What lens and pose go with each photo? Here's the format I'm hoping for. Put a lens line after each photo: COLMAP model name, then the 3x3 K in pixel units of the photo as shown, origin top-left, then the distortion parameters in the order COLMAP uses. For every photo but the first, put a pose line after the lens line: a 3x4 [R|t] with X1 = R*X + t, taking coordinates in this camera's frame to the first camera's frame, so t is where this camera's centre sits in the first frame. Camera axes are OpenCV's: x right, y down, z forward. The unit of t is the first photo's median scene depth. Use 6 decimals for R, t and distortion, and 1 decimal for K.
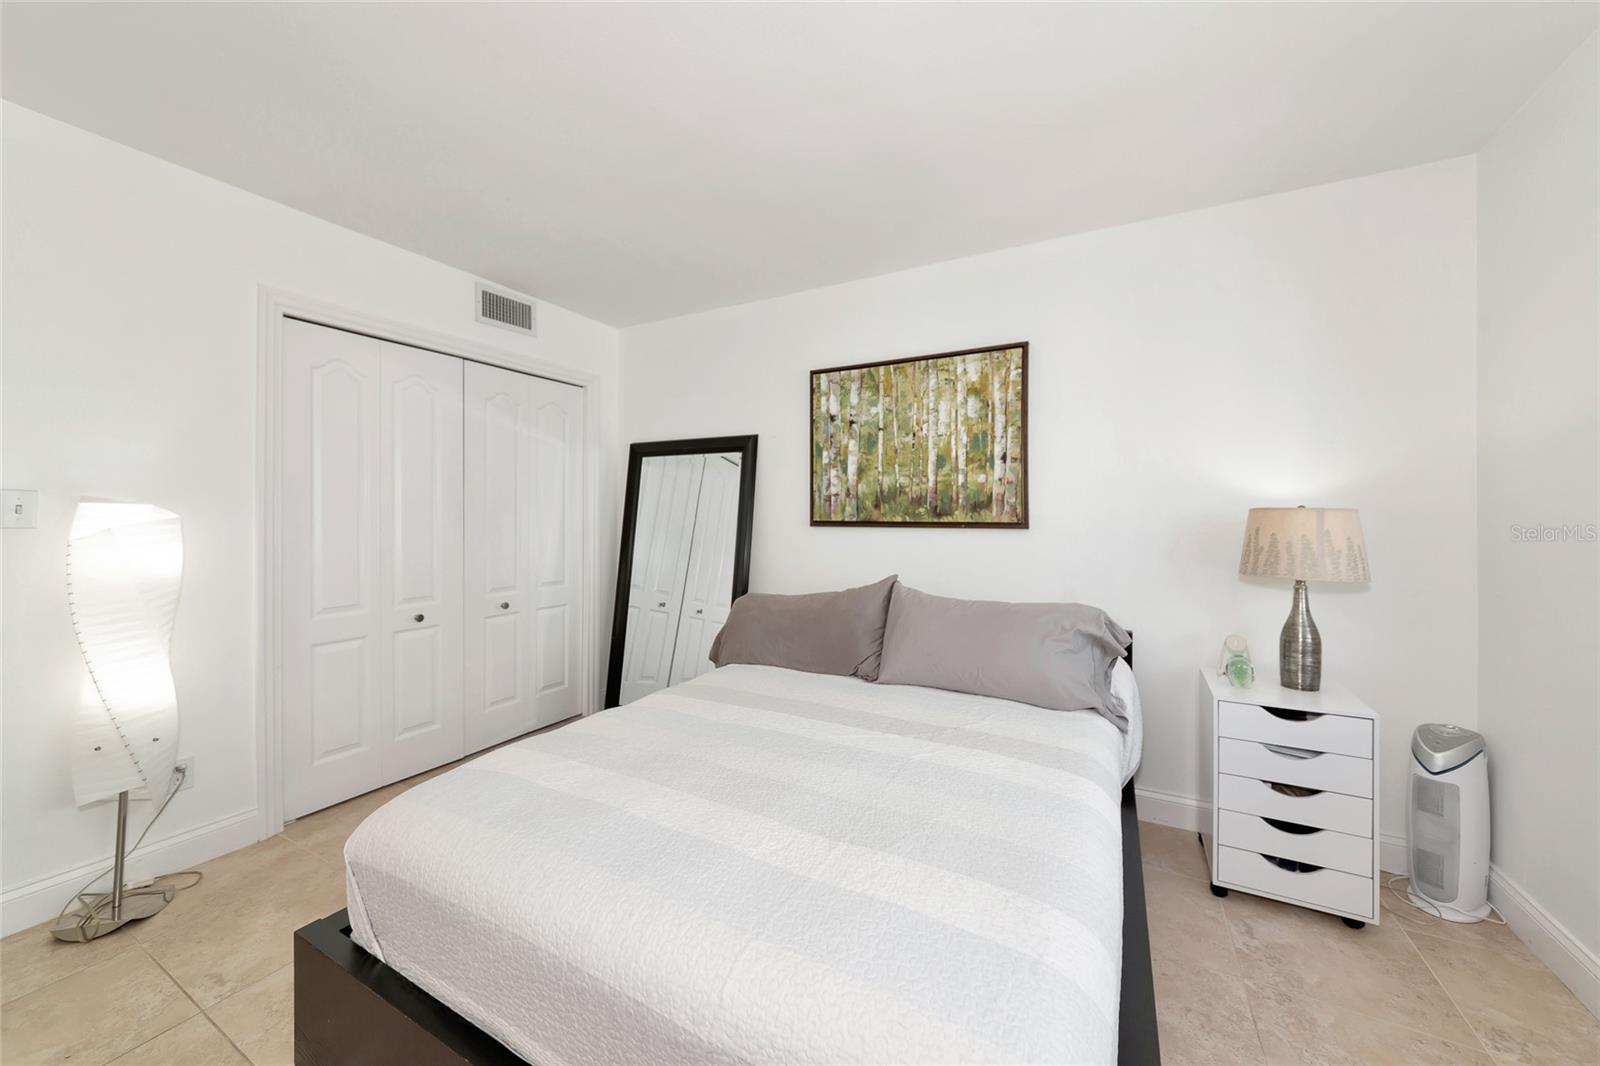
lens RADIAL K [[598.9, 0, 790.1], [0, 598.9, 520.5], [0, 0, 1]] dist [-0.002830, -0.000147]
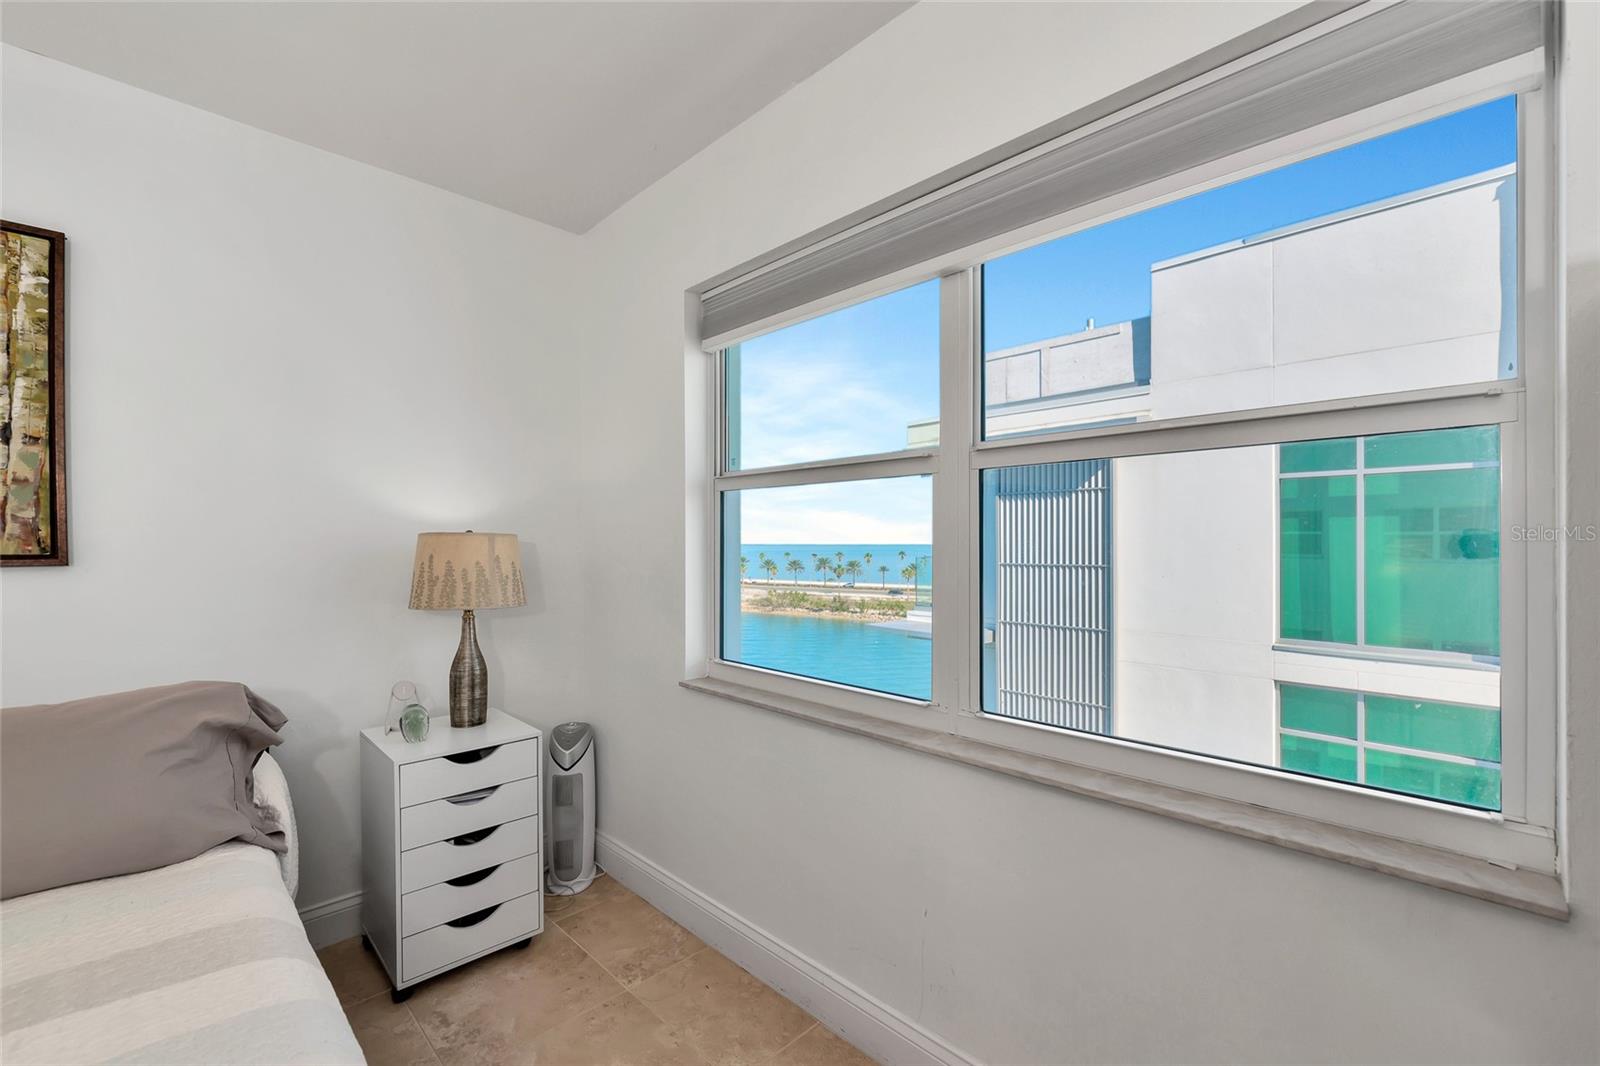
lens RADIAL K [[672.8, 0, 774.9], [0, 672.8, 544.2], [0, 0, 1]] dist [-0.011054, 0.001612]
pose [[0.282528, -0.004273, 0.959250, -0.015788], [0.010975, 0.999939, 0.001222, 0.000609], [-0.959196, 0.010182, 0.282557, 0.177609]]
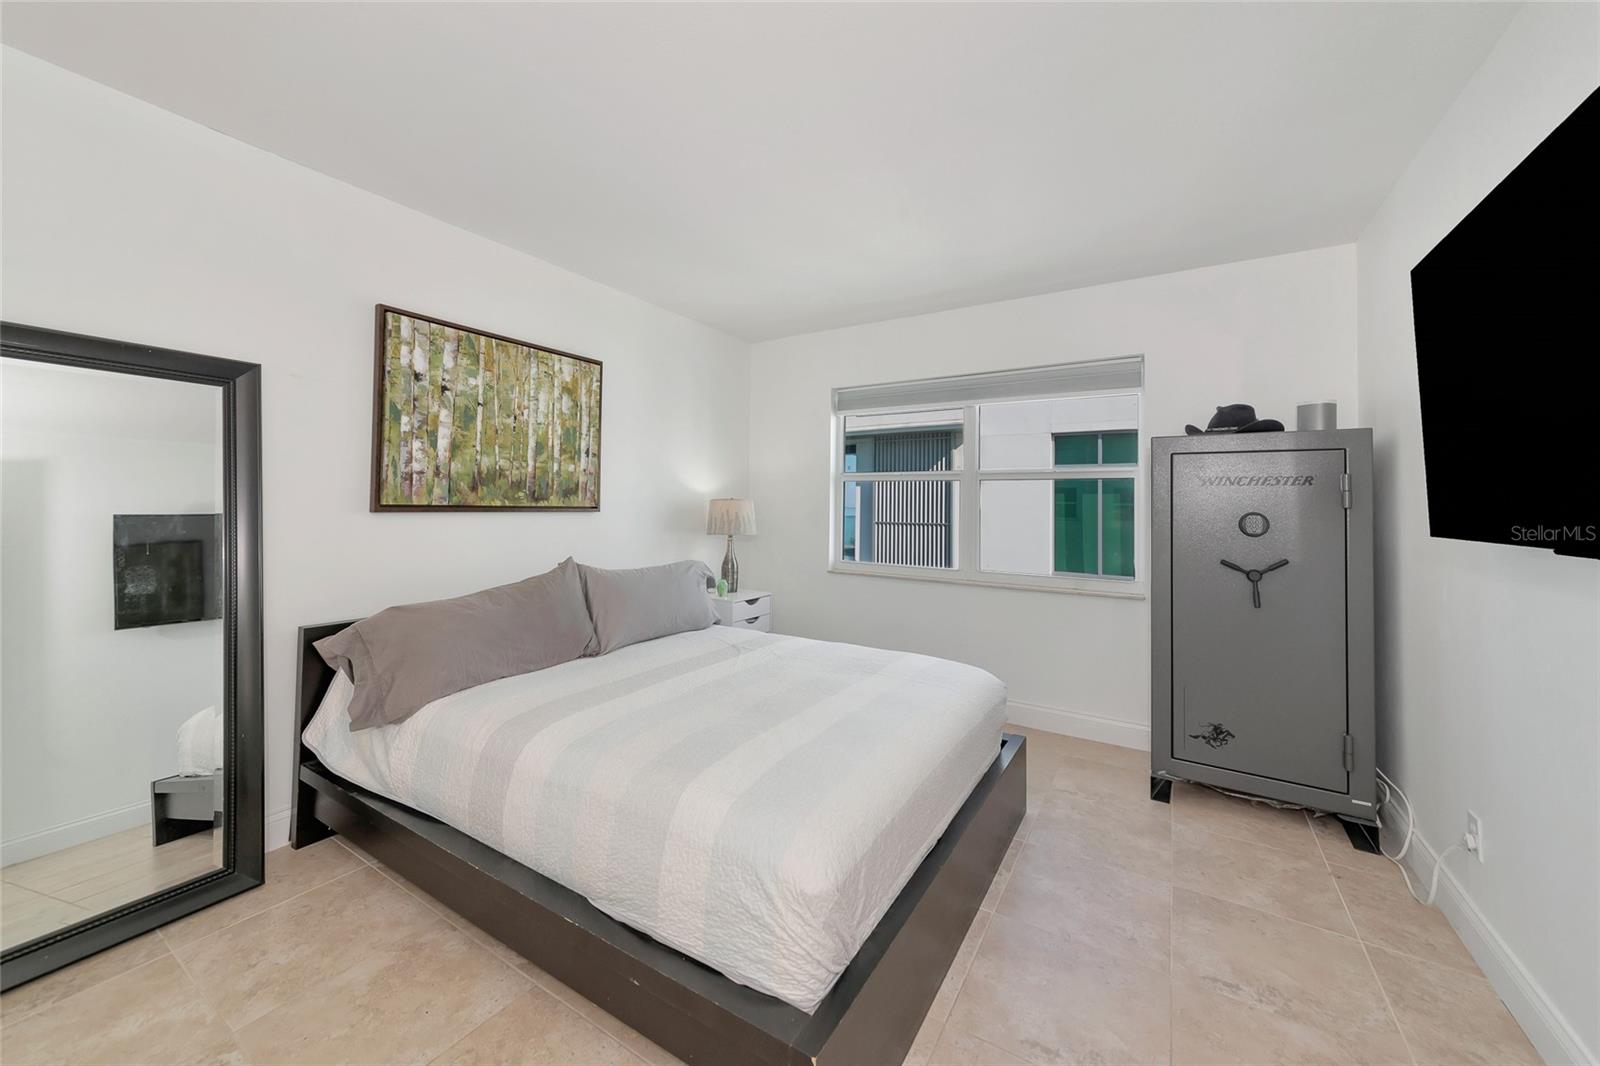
lens RADIAL K [[598.9, 0, 802.4], [0, 598.9, 490.9], [0, 0, 1]] dist [-0.002830, -0.000147]
pose [[0.030997, 0.020928, 0.999300, -0.819005], [-0.008824, 0.999748, -0.020663, -0.007143], [-0.999481, -0.008178, 0.031174, 0.531445]]
